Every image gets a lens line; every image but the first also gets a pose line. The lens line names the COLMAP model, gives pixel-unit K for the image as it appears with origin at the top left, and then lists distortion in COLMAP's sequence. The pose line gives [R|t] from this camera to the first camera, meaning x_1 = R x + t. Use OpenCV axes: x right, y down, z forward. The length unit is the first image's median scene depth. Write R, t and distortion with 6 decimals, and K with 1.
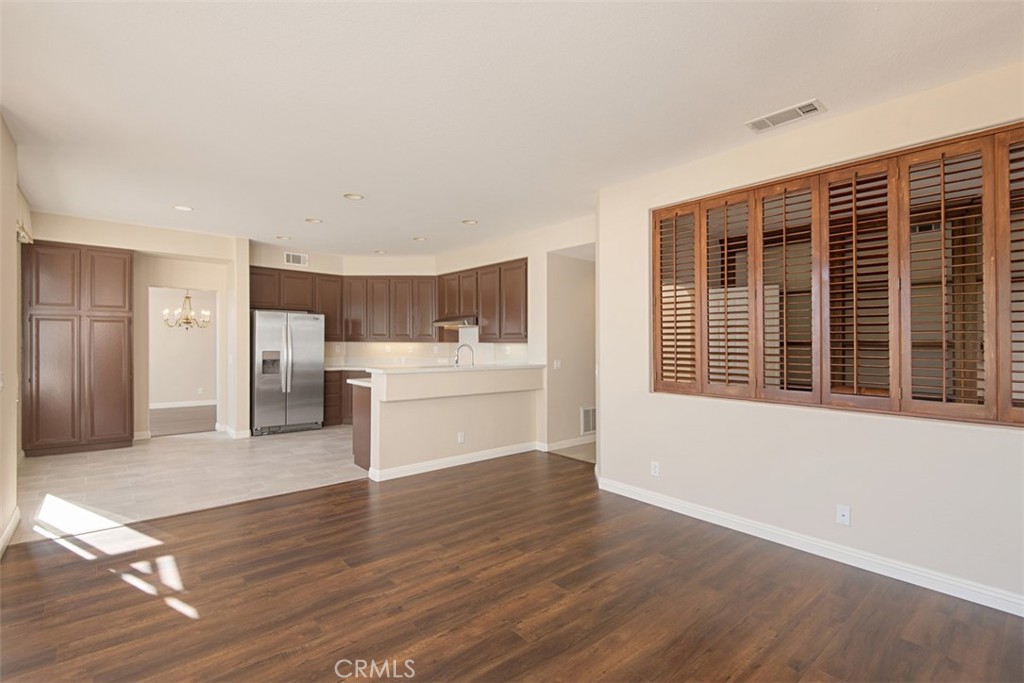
lens RADIAL K [[462.9, 0, 518.2], [0, 462.9, 345.7], [0, 0, 1]] dist [0.014501, -0.010466]
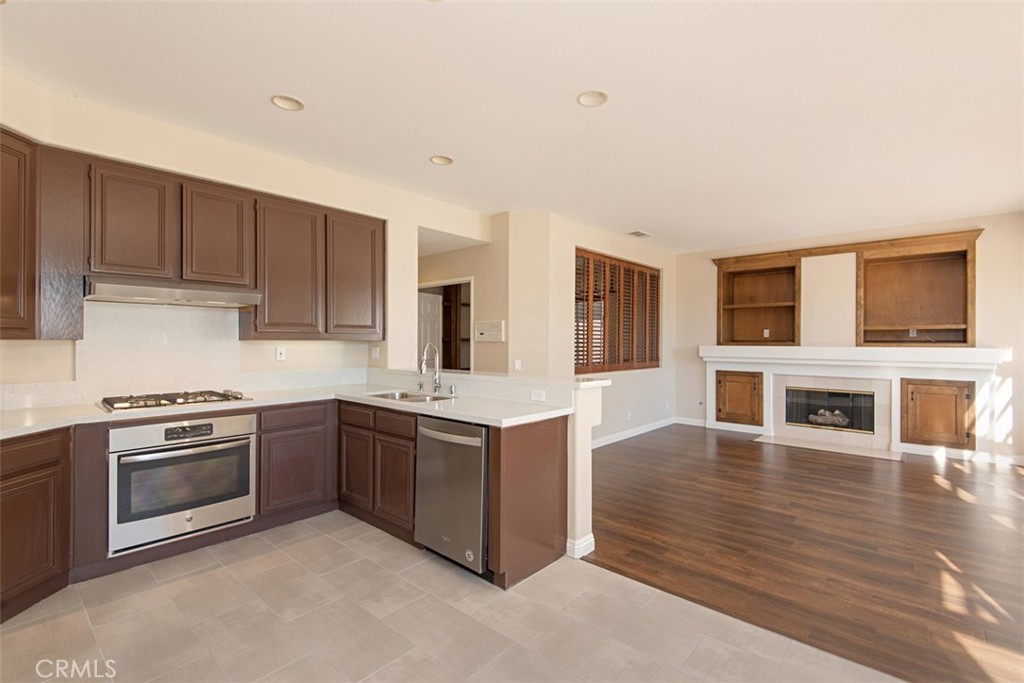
lens RADIAL K [[462.9, 0, 508.7], [0, 462.9, 336.9], [0, 0, 1]] dist [0.014501, -0.010466]
pose [[-0.109495, -0.000466, 0.993987, -0.823705], [-0.000055, 1.000000, 0.000463, -0.013085], [-0.993987, -0.000004, -0.109495, 1.025472]]
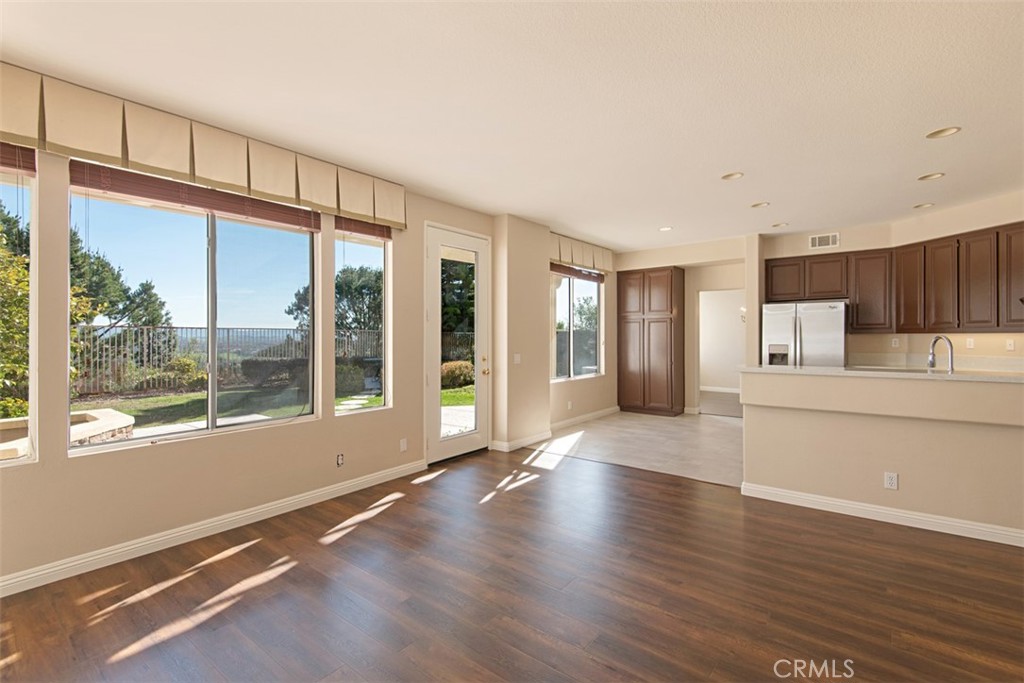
lens RADIAL K [[462.9, 0, 503.4], [0, 462.9, 344.6], [0, 0, 1]] dist [0.014501, -0.010466]
pose [[0.163967, 0.008895, -0.986426, 0.419354], [0.004399, 0.999943, 0.009748, -0.000440], [0.986456, -0.005937, 0.163919, 0.352747]]
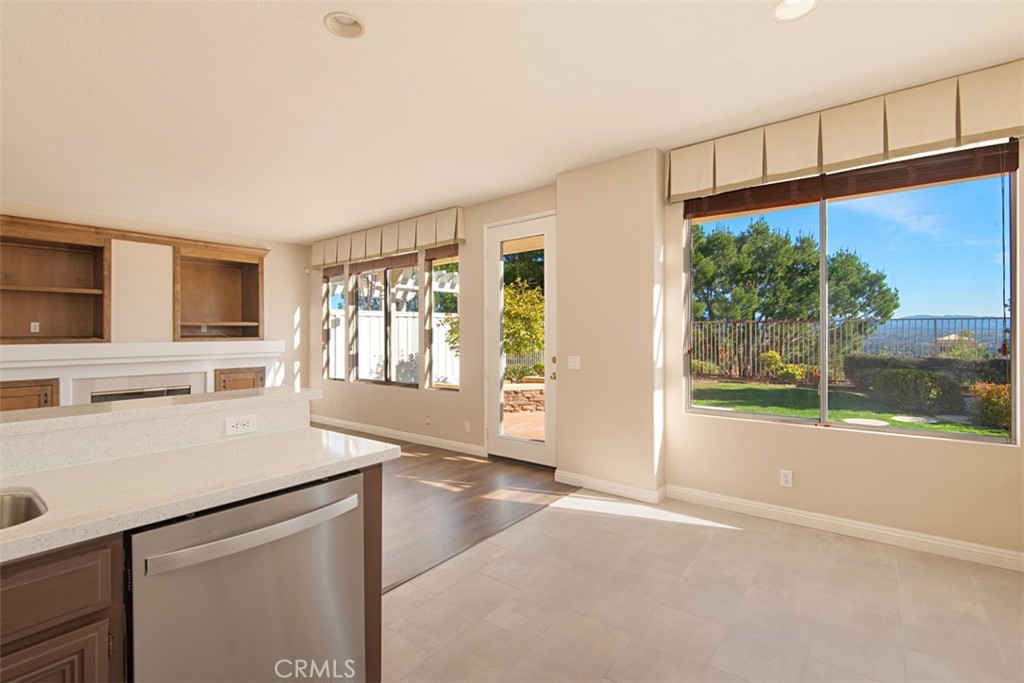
lens RADIAL K [[462.9, 0, 509.6], [0, 462.9, 334.3], [0, 0, 1]] dist [0.014501, -0.010466]
pose [[-0.984032, 0.001984, -0.177982, -0.373940], [0.001740, 0.999997, 0.001527, -0.007435], [0.177985, 0.001193, -0.984032, 1.312479]]
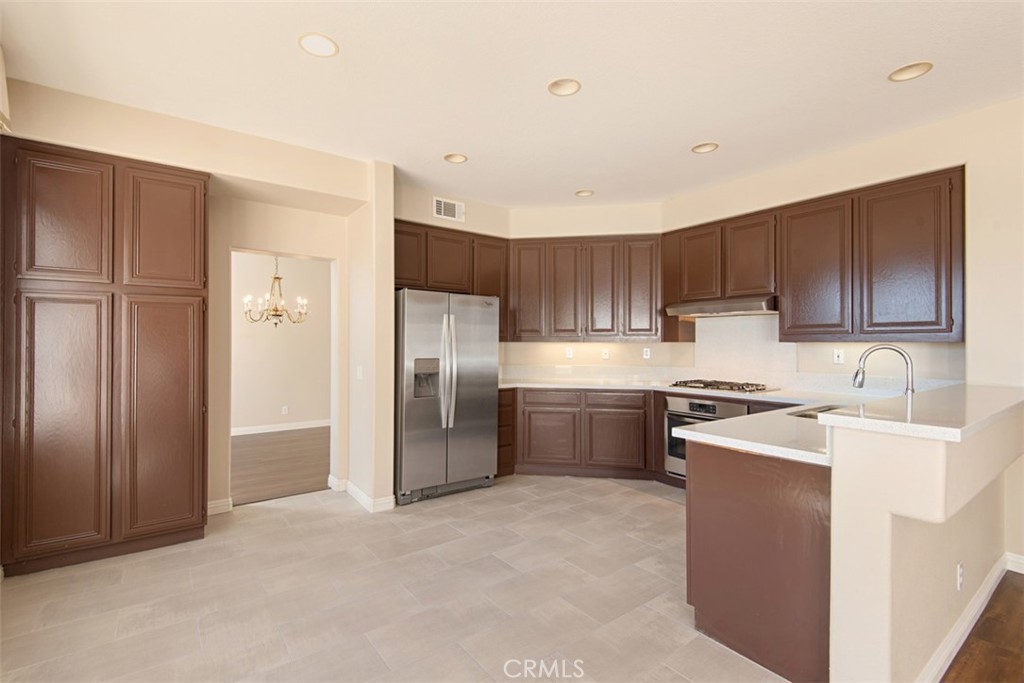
lens RADIAL K [[462.9, 0, 513.7], [0, 462.9, 339.0], [0, 0, 1]] dist [0.014501, -0.010466]
pose [[0.995854, -0.006805, -0.090713, -0.471850], [0.005734, 0.999911, -0.012059, -0.006480], [0.090787, 0.011489, 0.995804, 0.548958]]
